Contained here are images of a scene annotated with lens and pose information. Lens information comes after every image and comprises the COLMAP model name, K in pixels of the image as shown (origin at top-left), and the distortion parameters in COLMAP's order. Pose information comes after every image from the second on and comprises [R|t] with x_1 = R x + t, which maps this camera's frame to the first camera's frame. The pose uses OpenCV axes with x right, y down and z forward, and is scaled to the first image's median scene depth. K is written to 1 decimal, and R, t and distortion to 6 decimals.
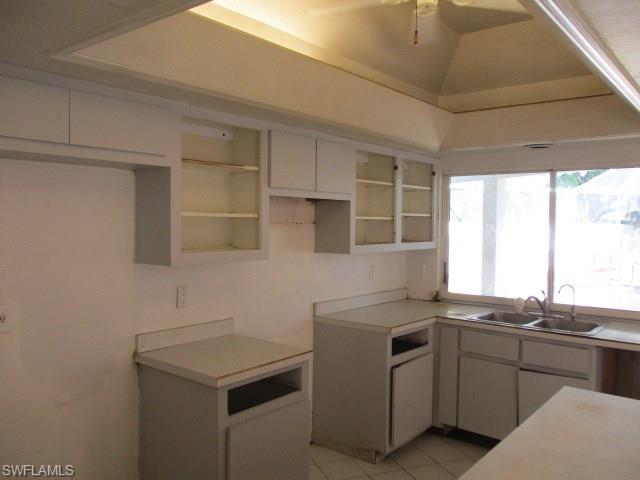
lens RADIAL K [[543.9, 0, 320.0], [0, 543.9, 240.0], [0, 0, 1]] dist [-0.006835, -0.001255]
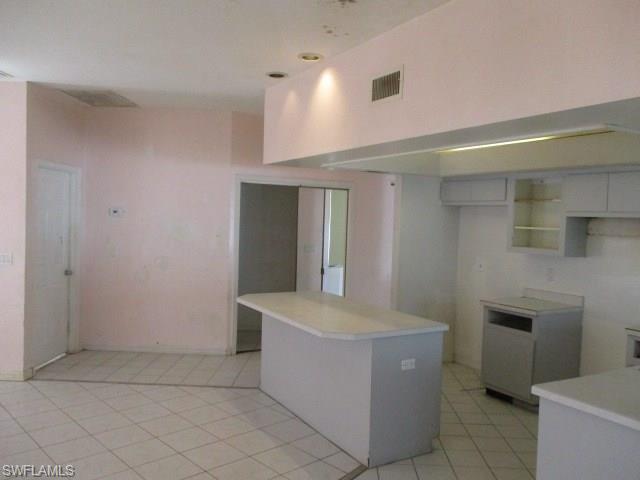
lens RADIAL K [[540.1, 0, 320.0], [0, 540.1, 240.0], [0, 0, 1]] dist [-0.020114, -0.002724]
pose [[-0.383516, 0.017282, -0.923373, 1.476702], [-0.064752, 0.996861, 0.045552, -0.034937], [0.921262, 0.077260, -0.381193, 0.866454]]
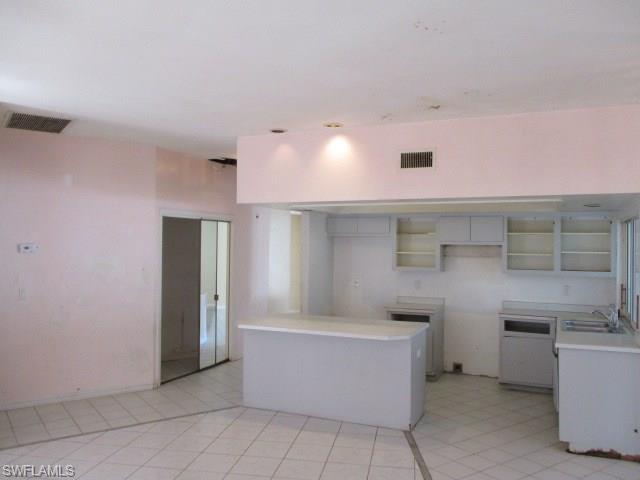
lens RADIAL K [[543.9, 0, 320.0], [0, 543.9, 240.0], [0, 0, 1]] dist [-0.006835, -0.001255]
pose [[0.249836, -0.015065, -0.968171, 1.860429], [-0.039790, 0.998875, -0.025810, -0.018386], [0.967470, 0.044972, 0.248955, -0.063754]]
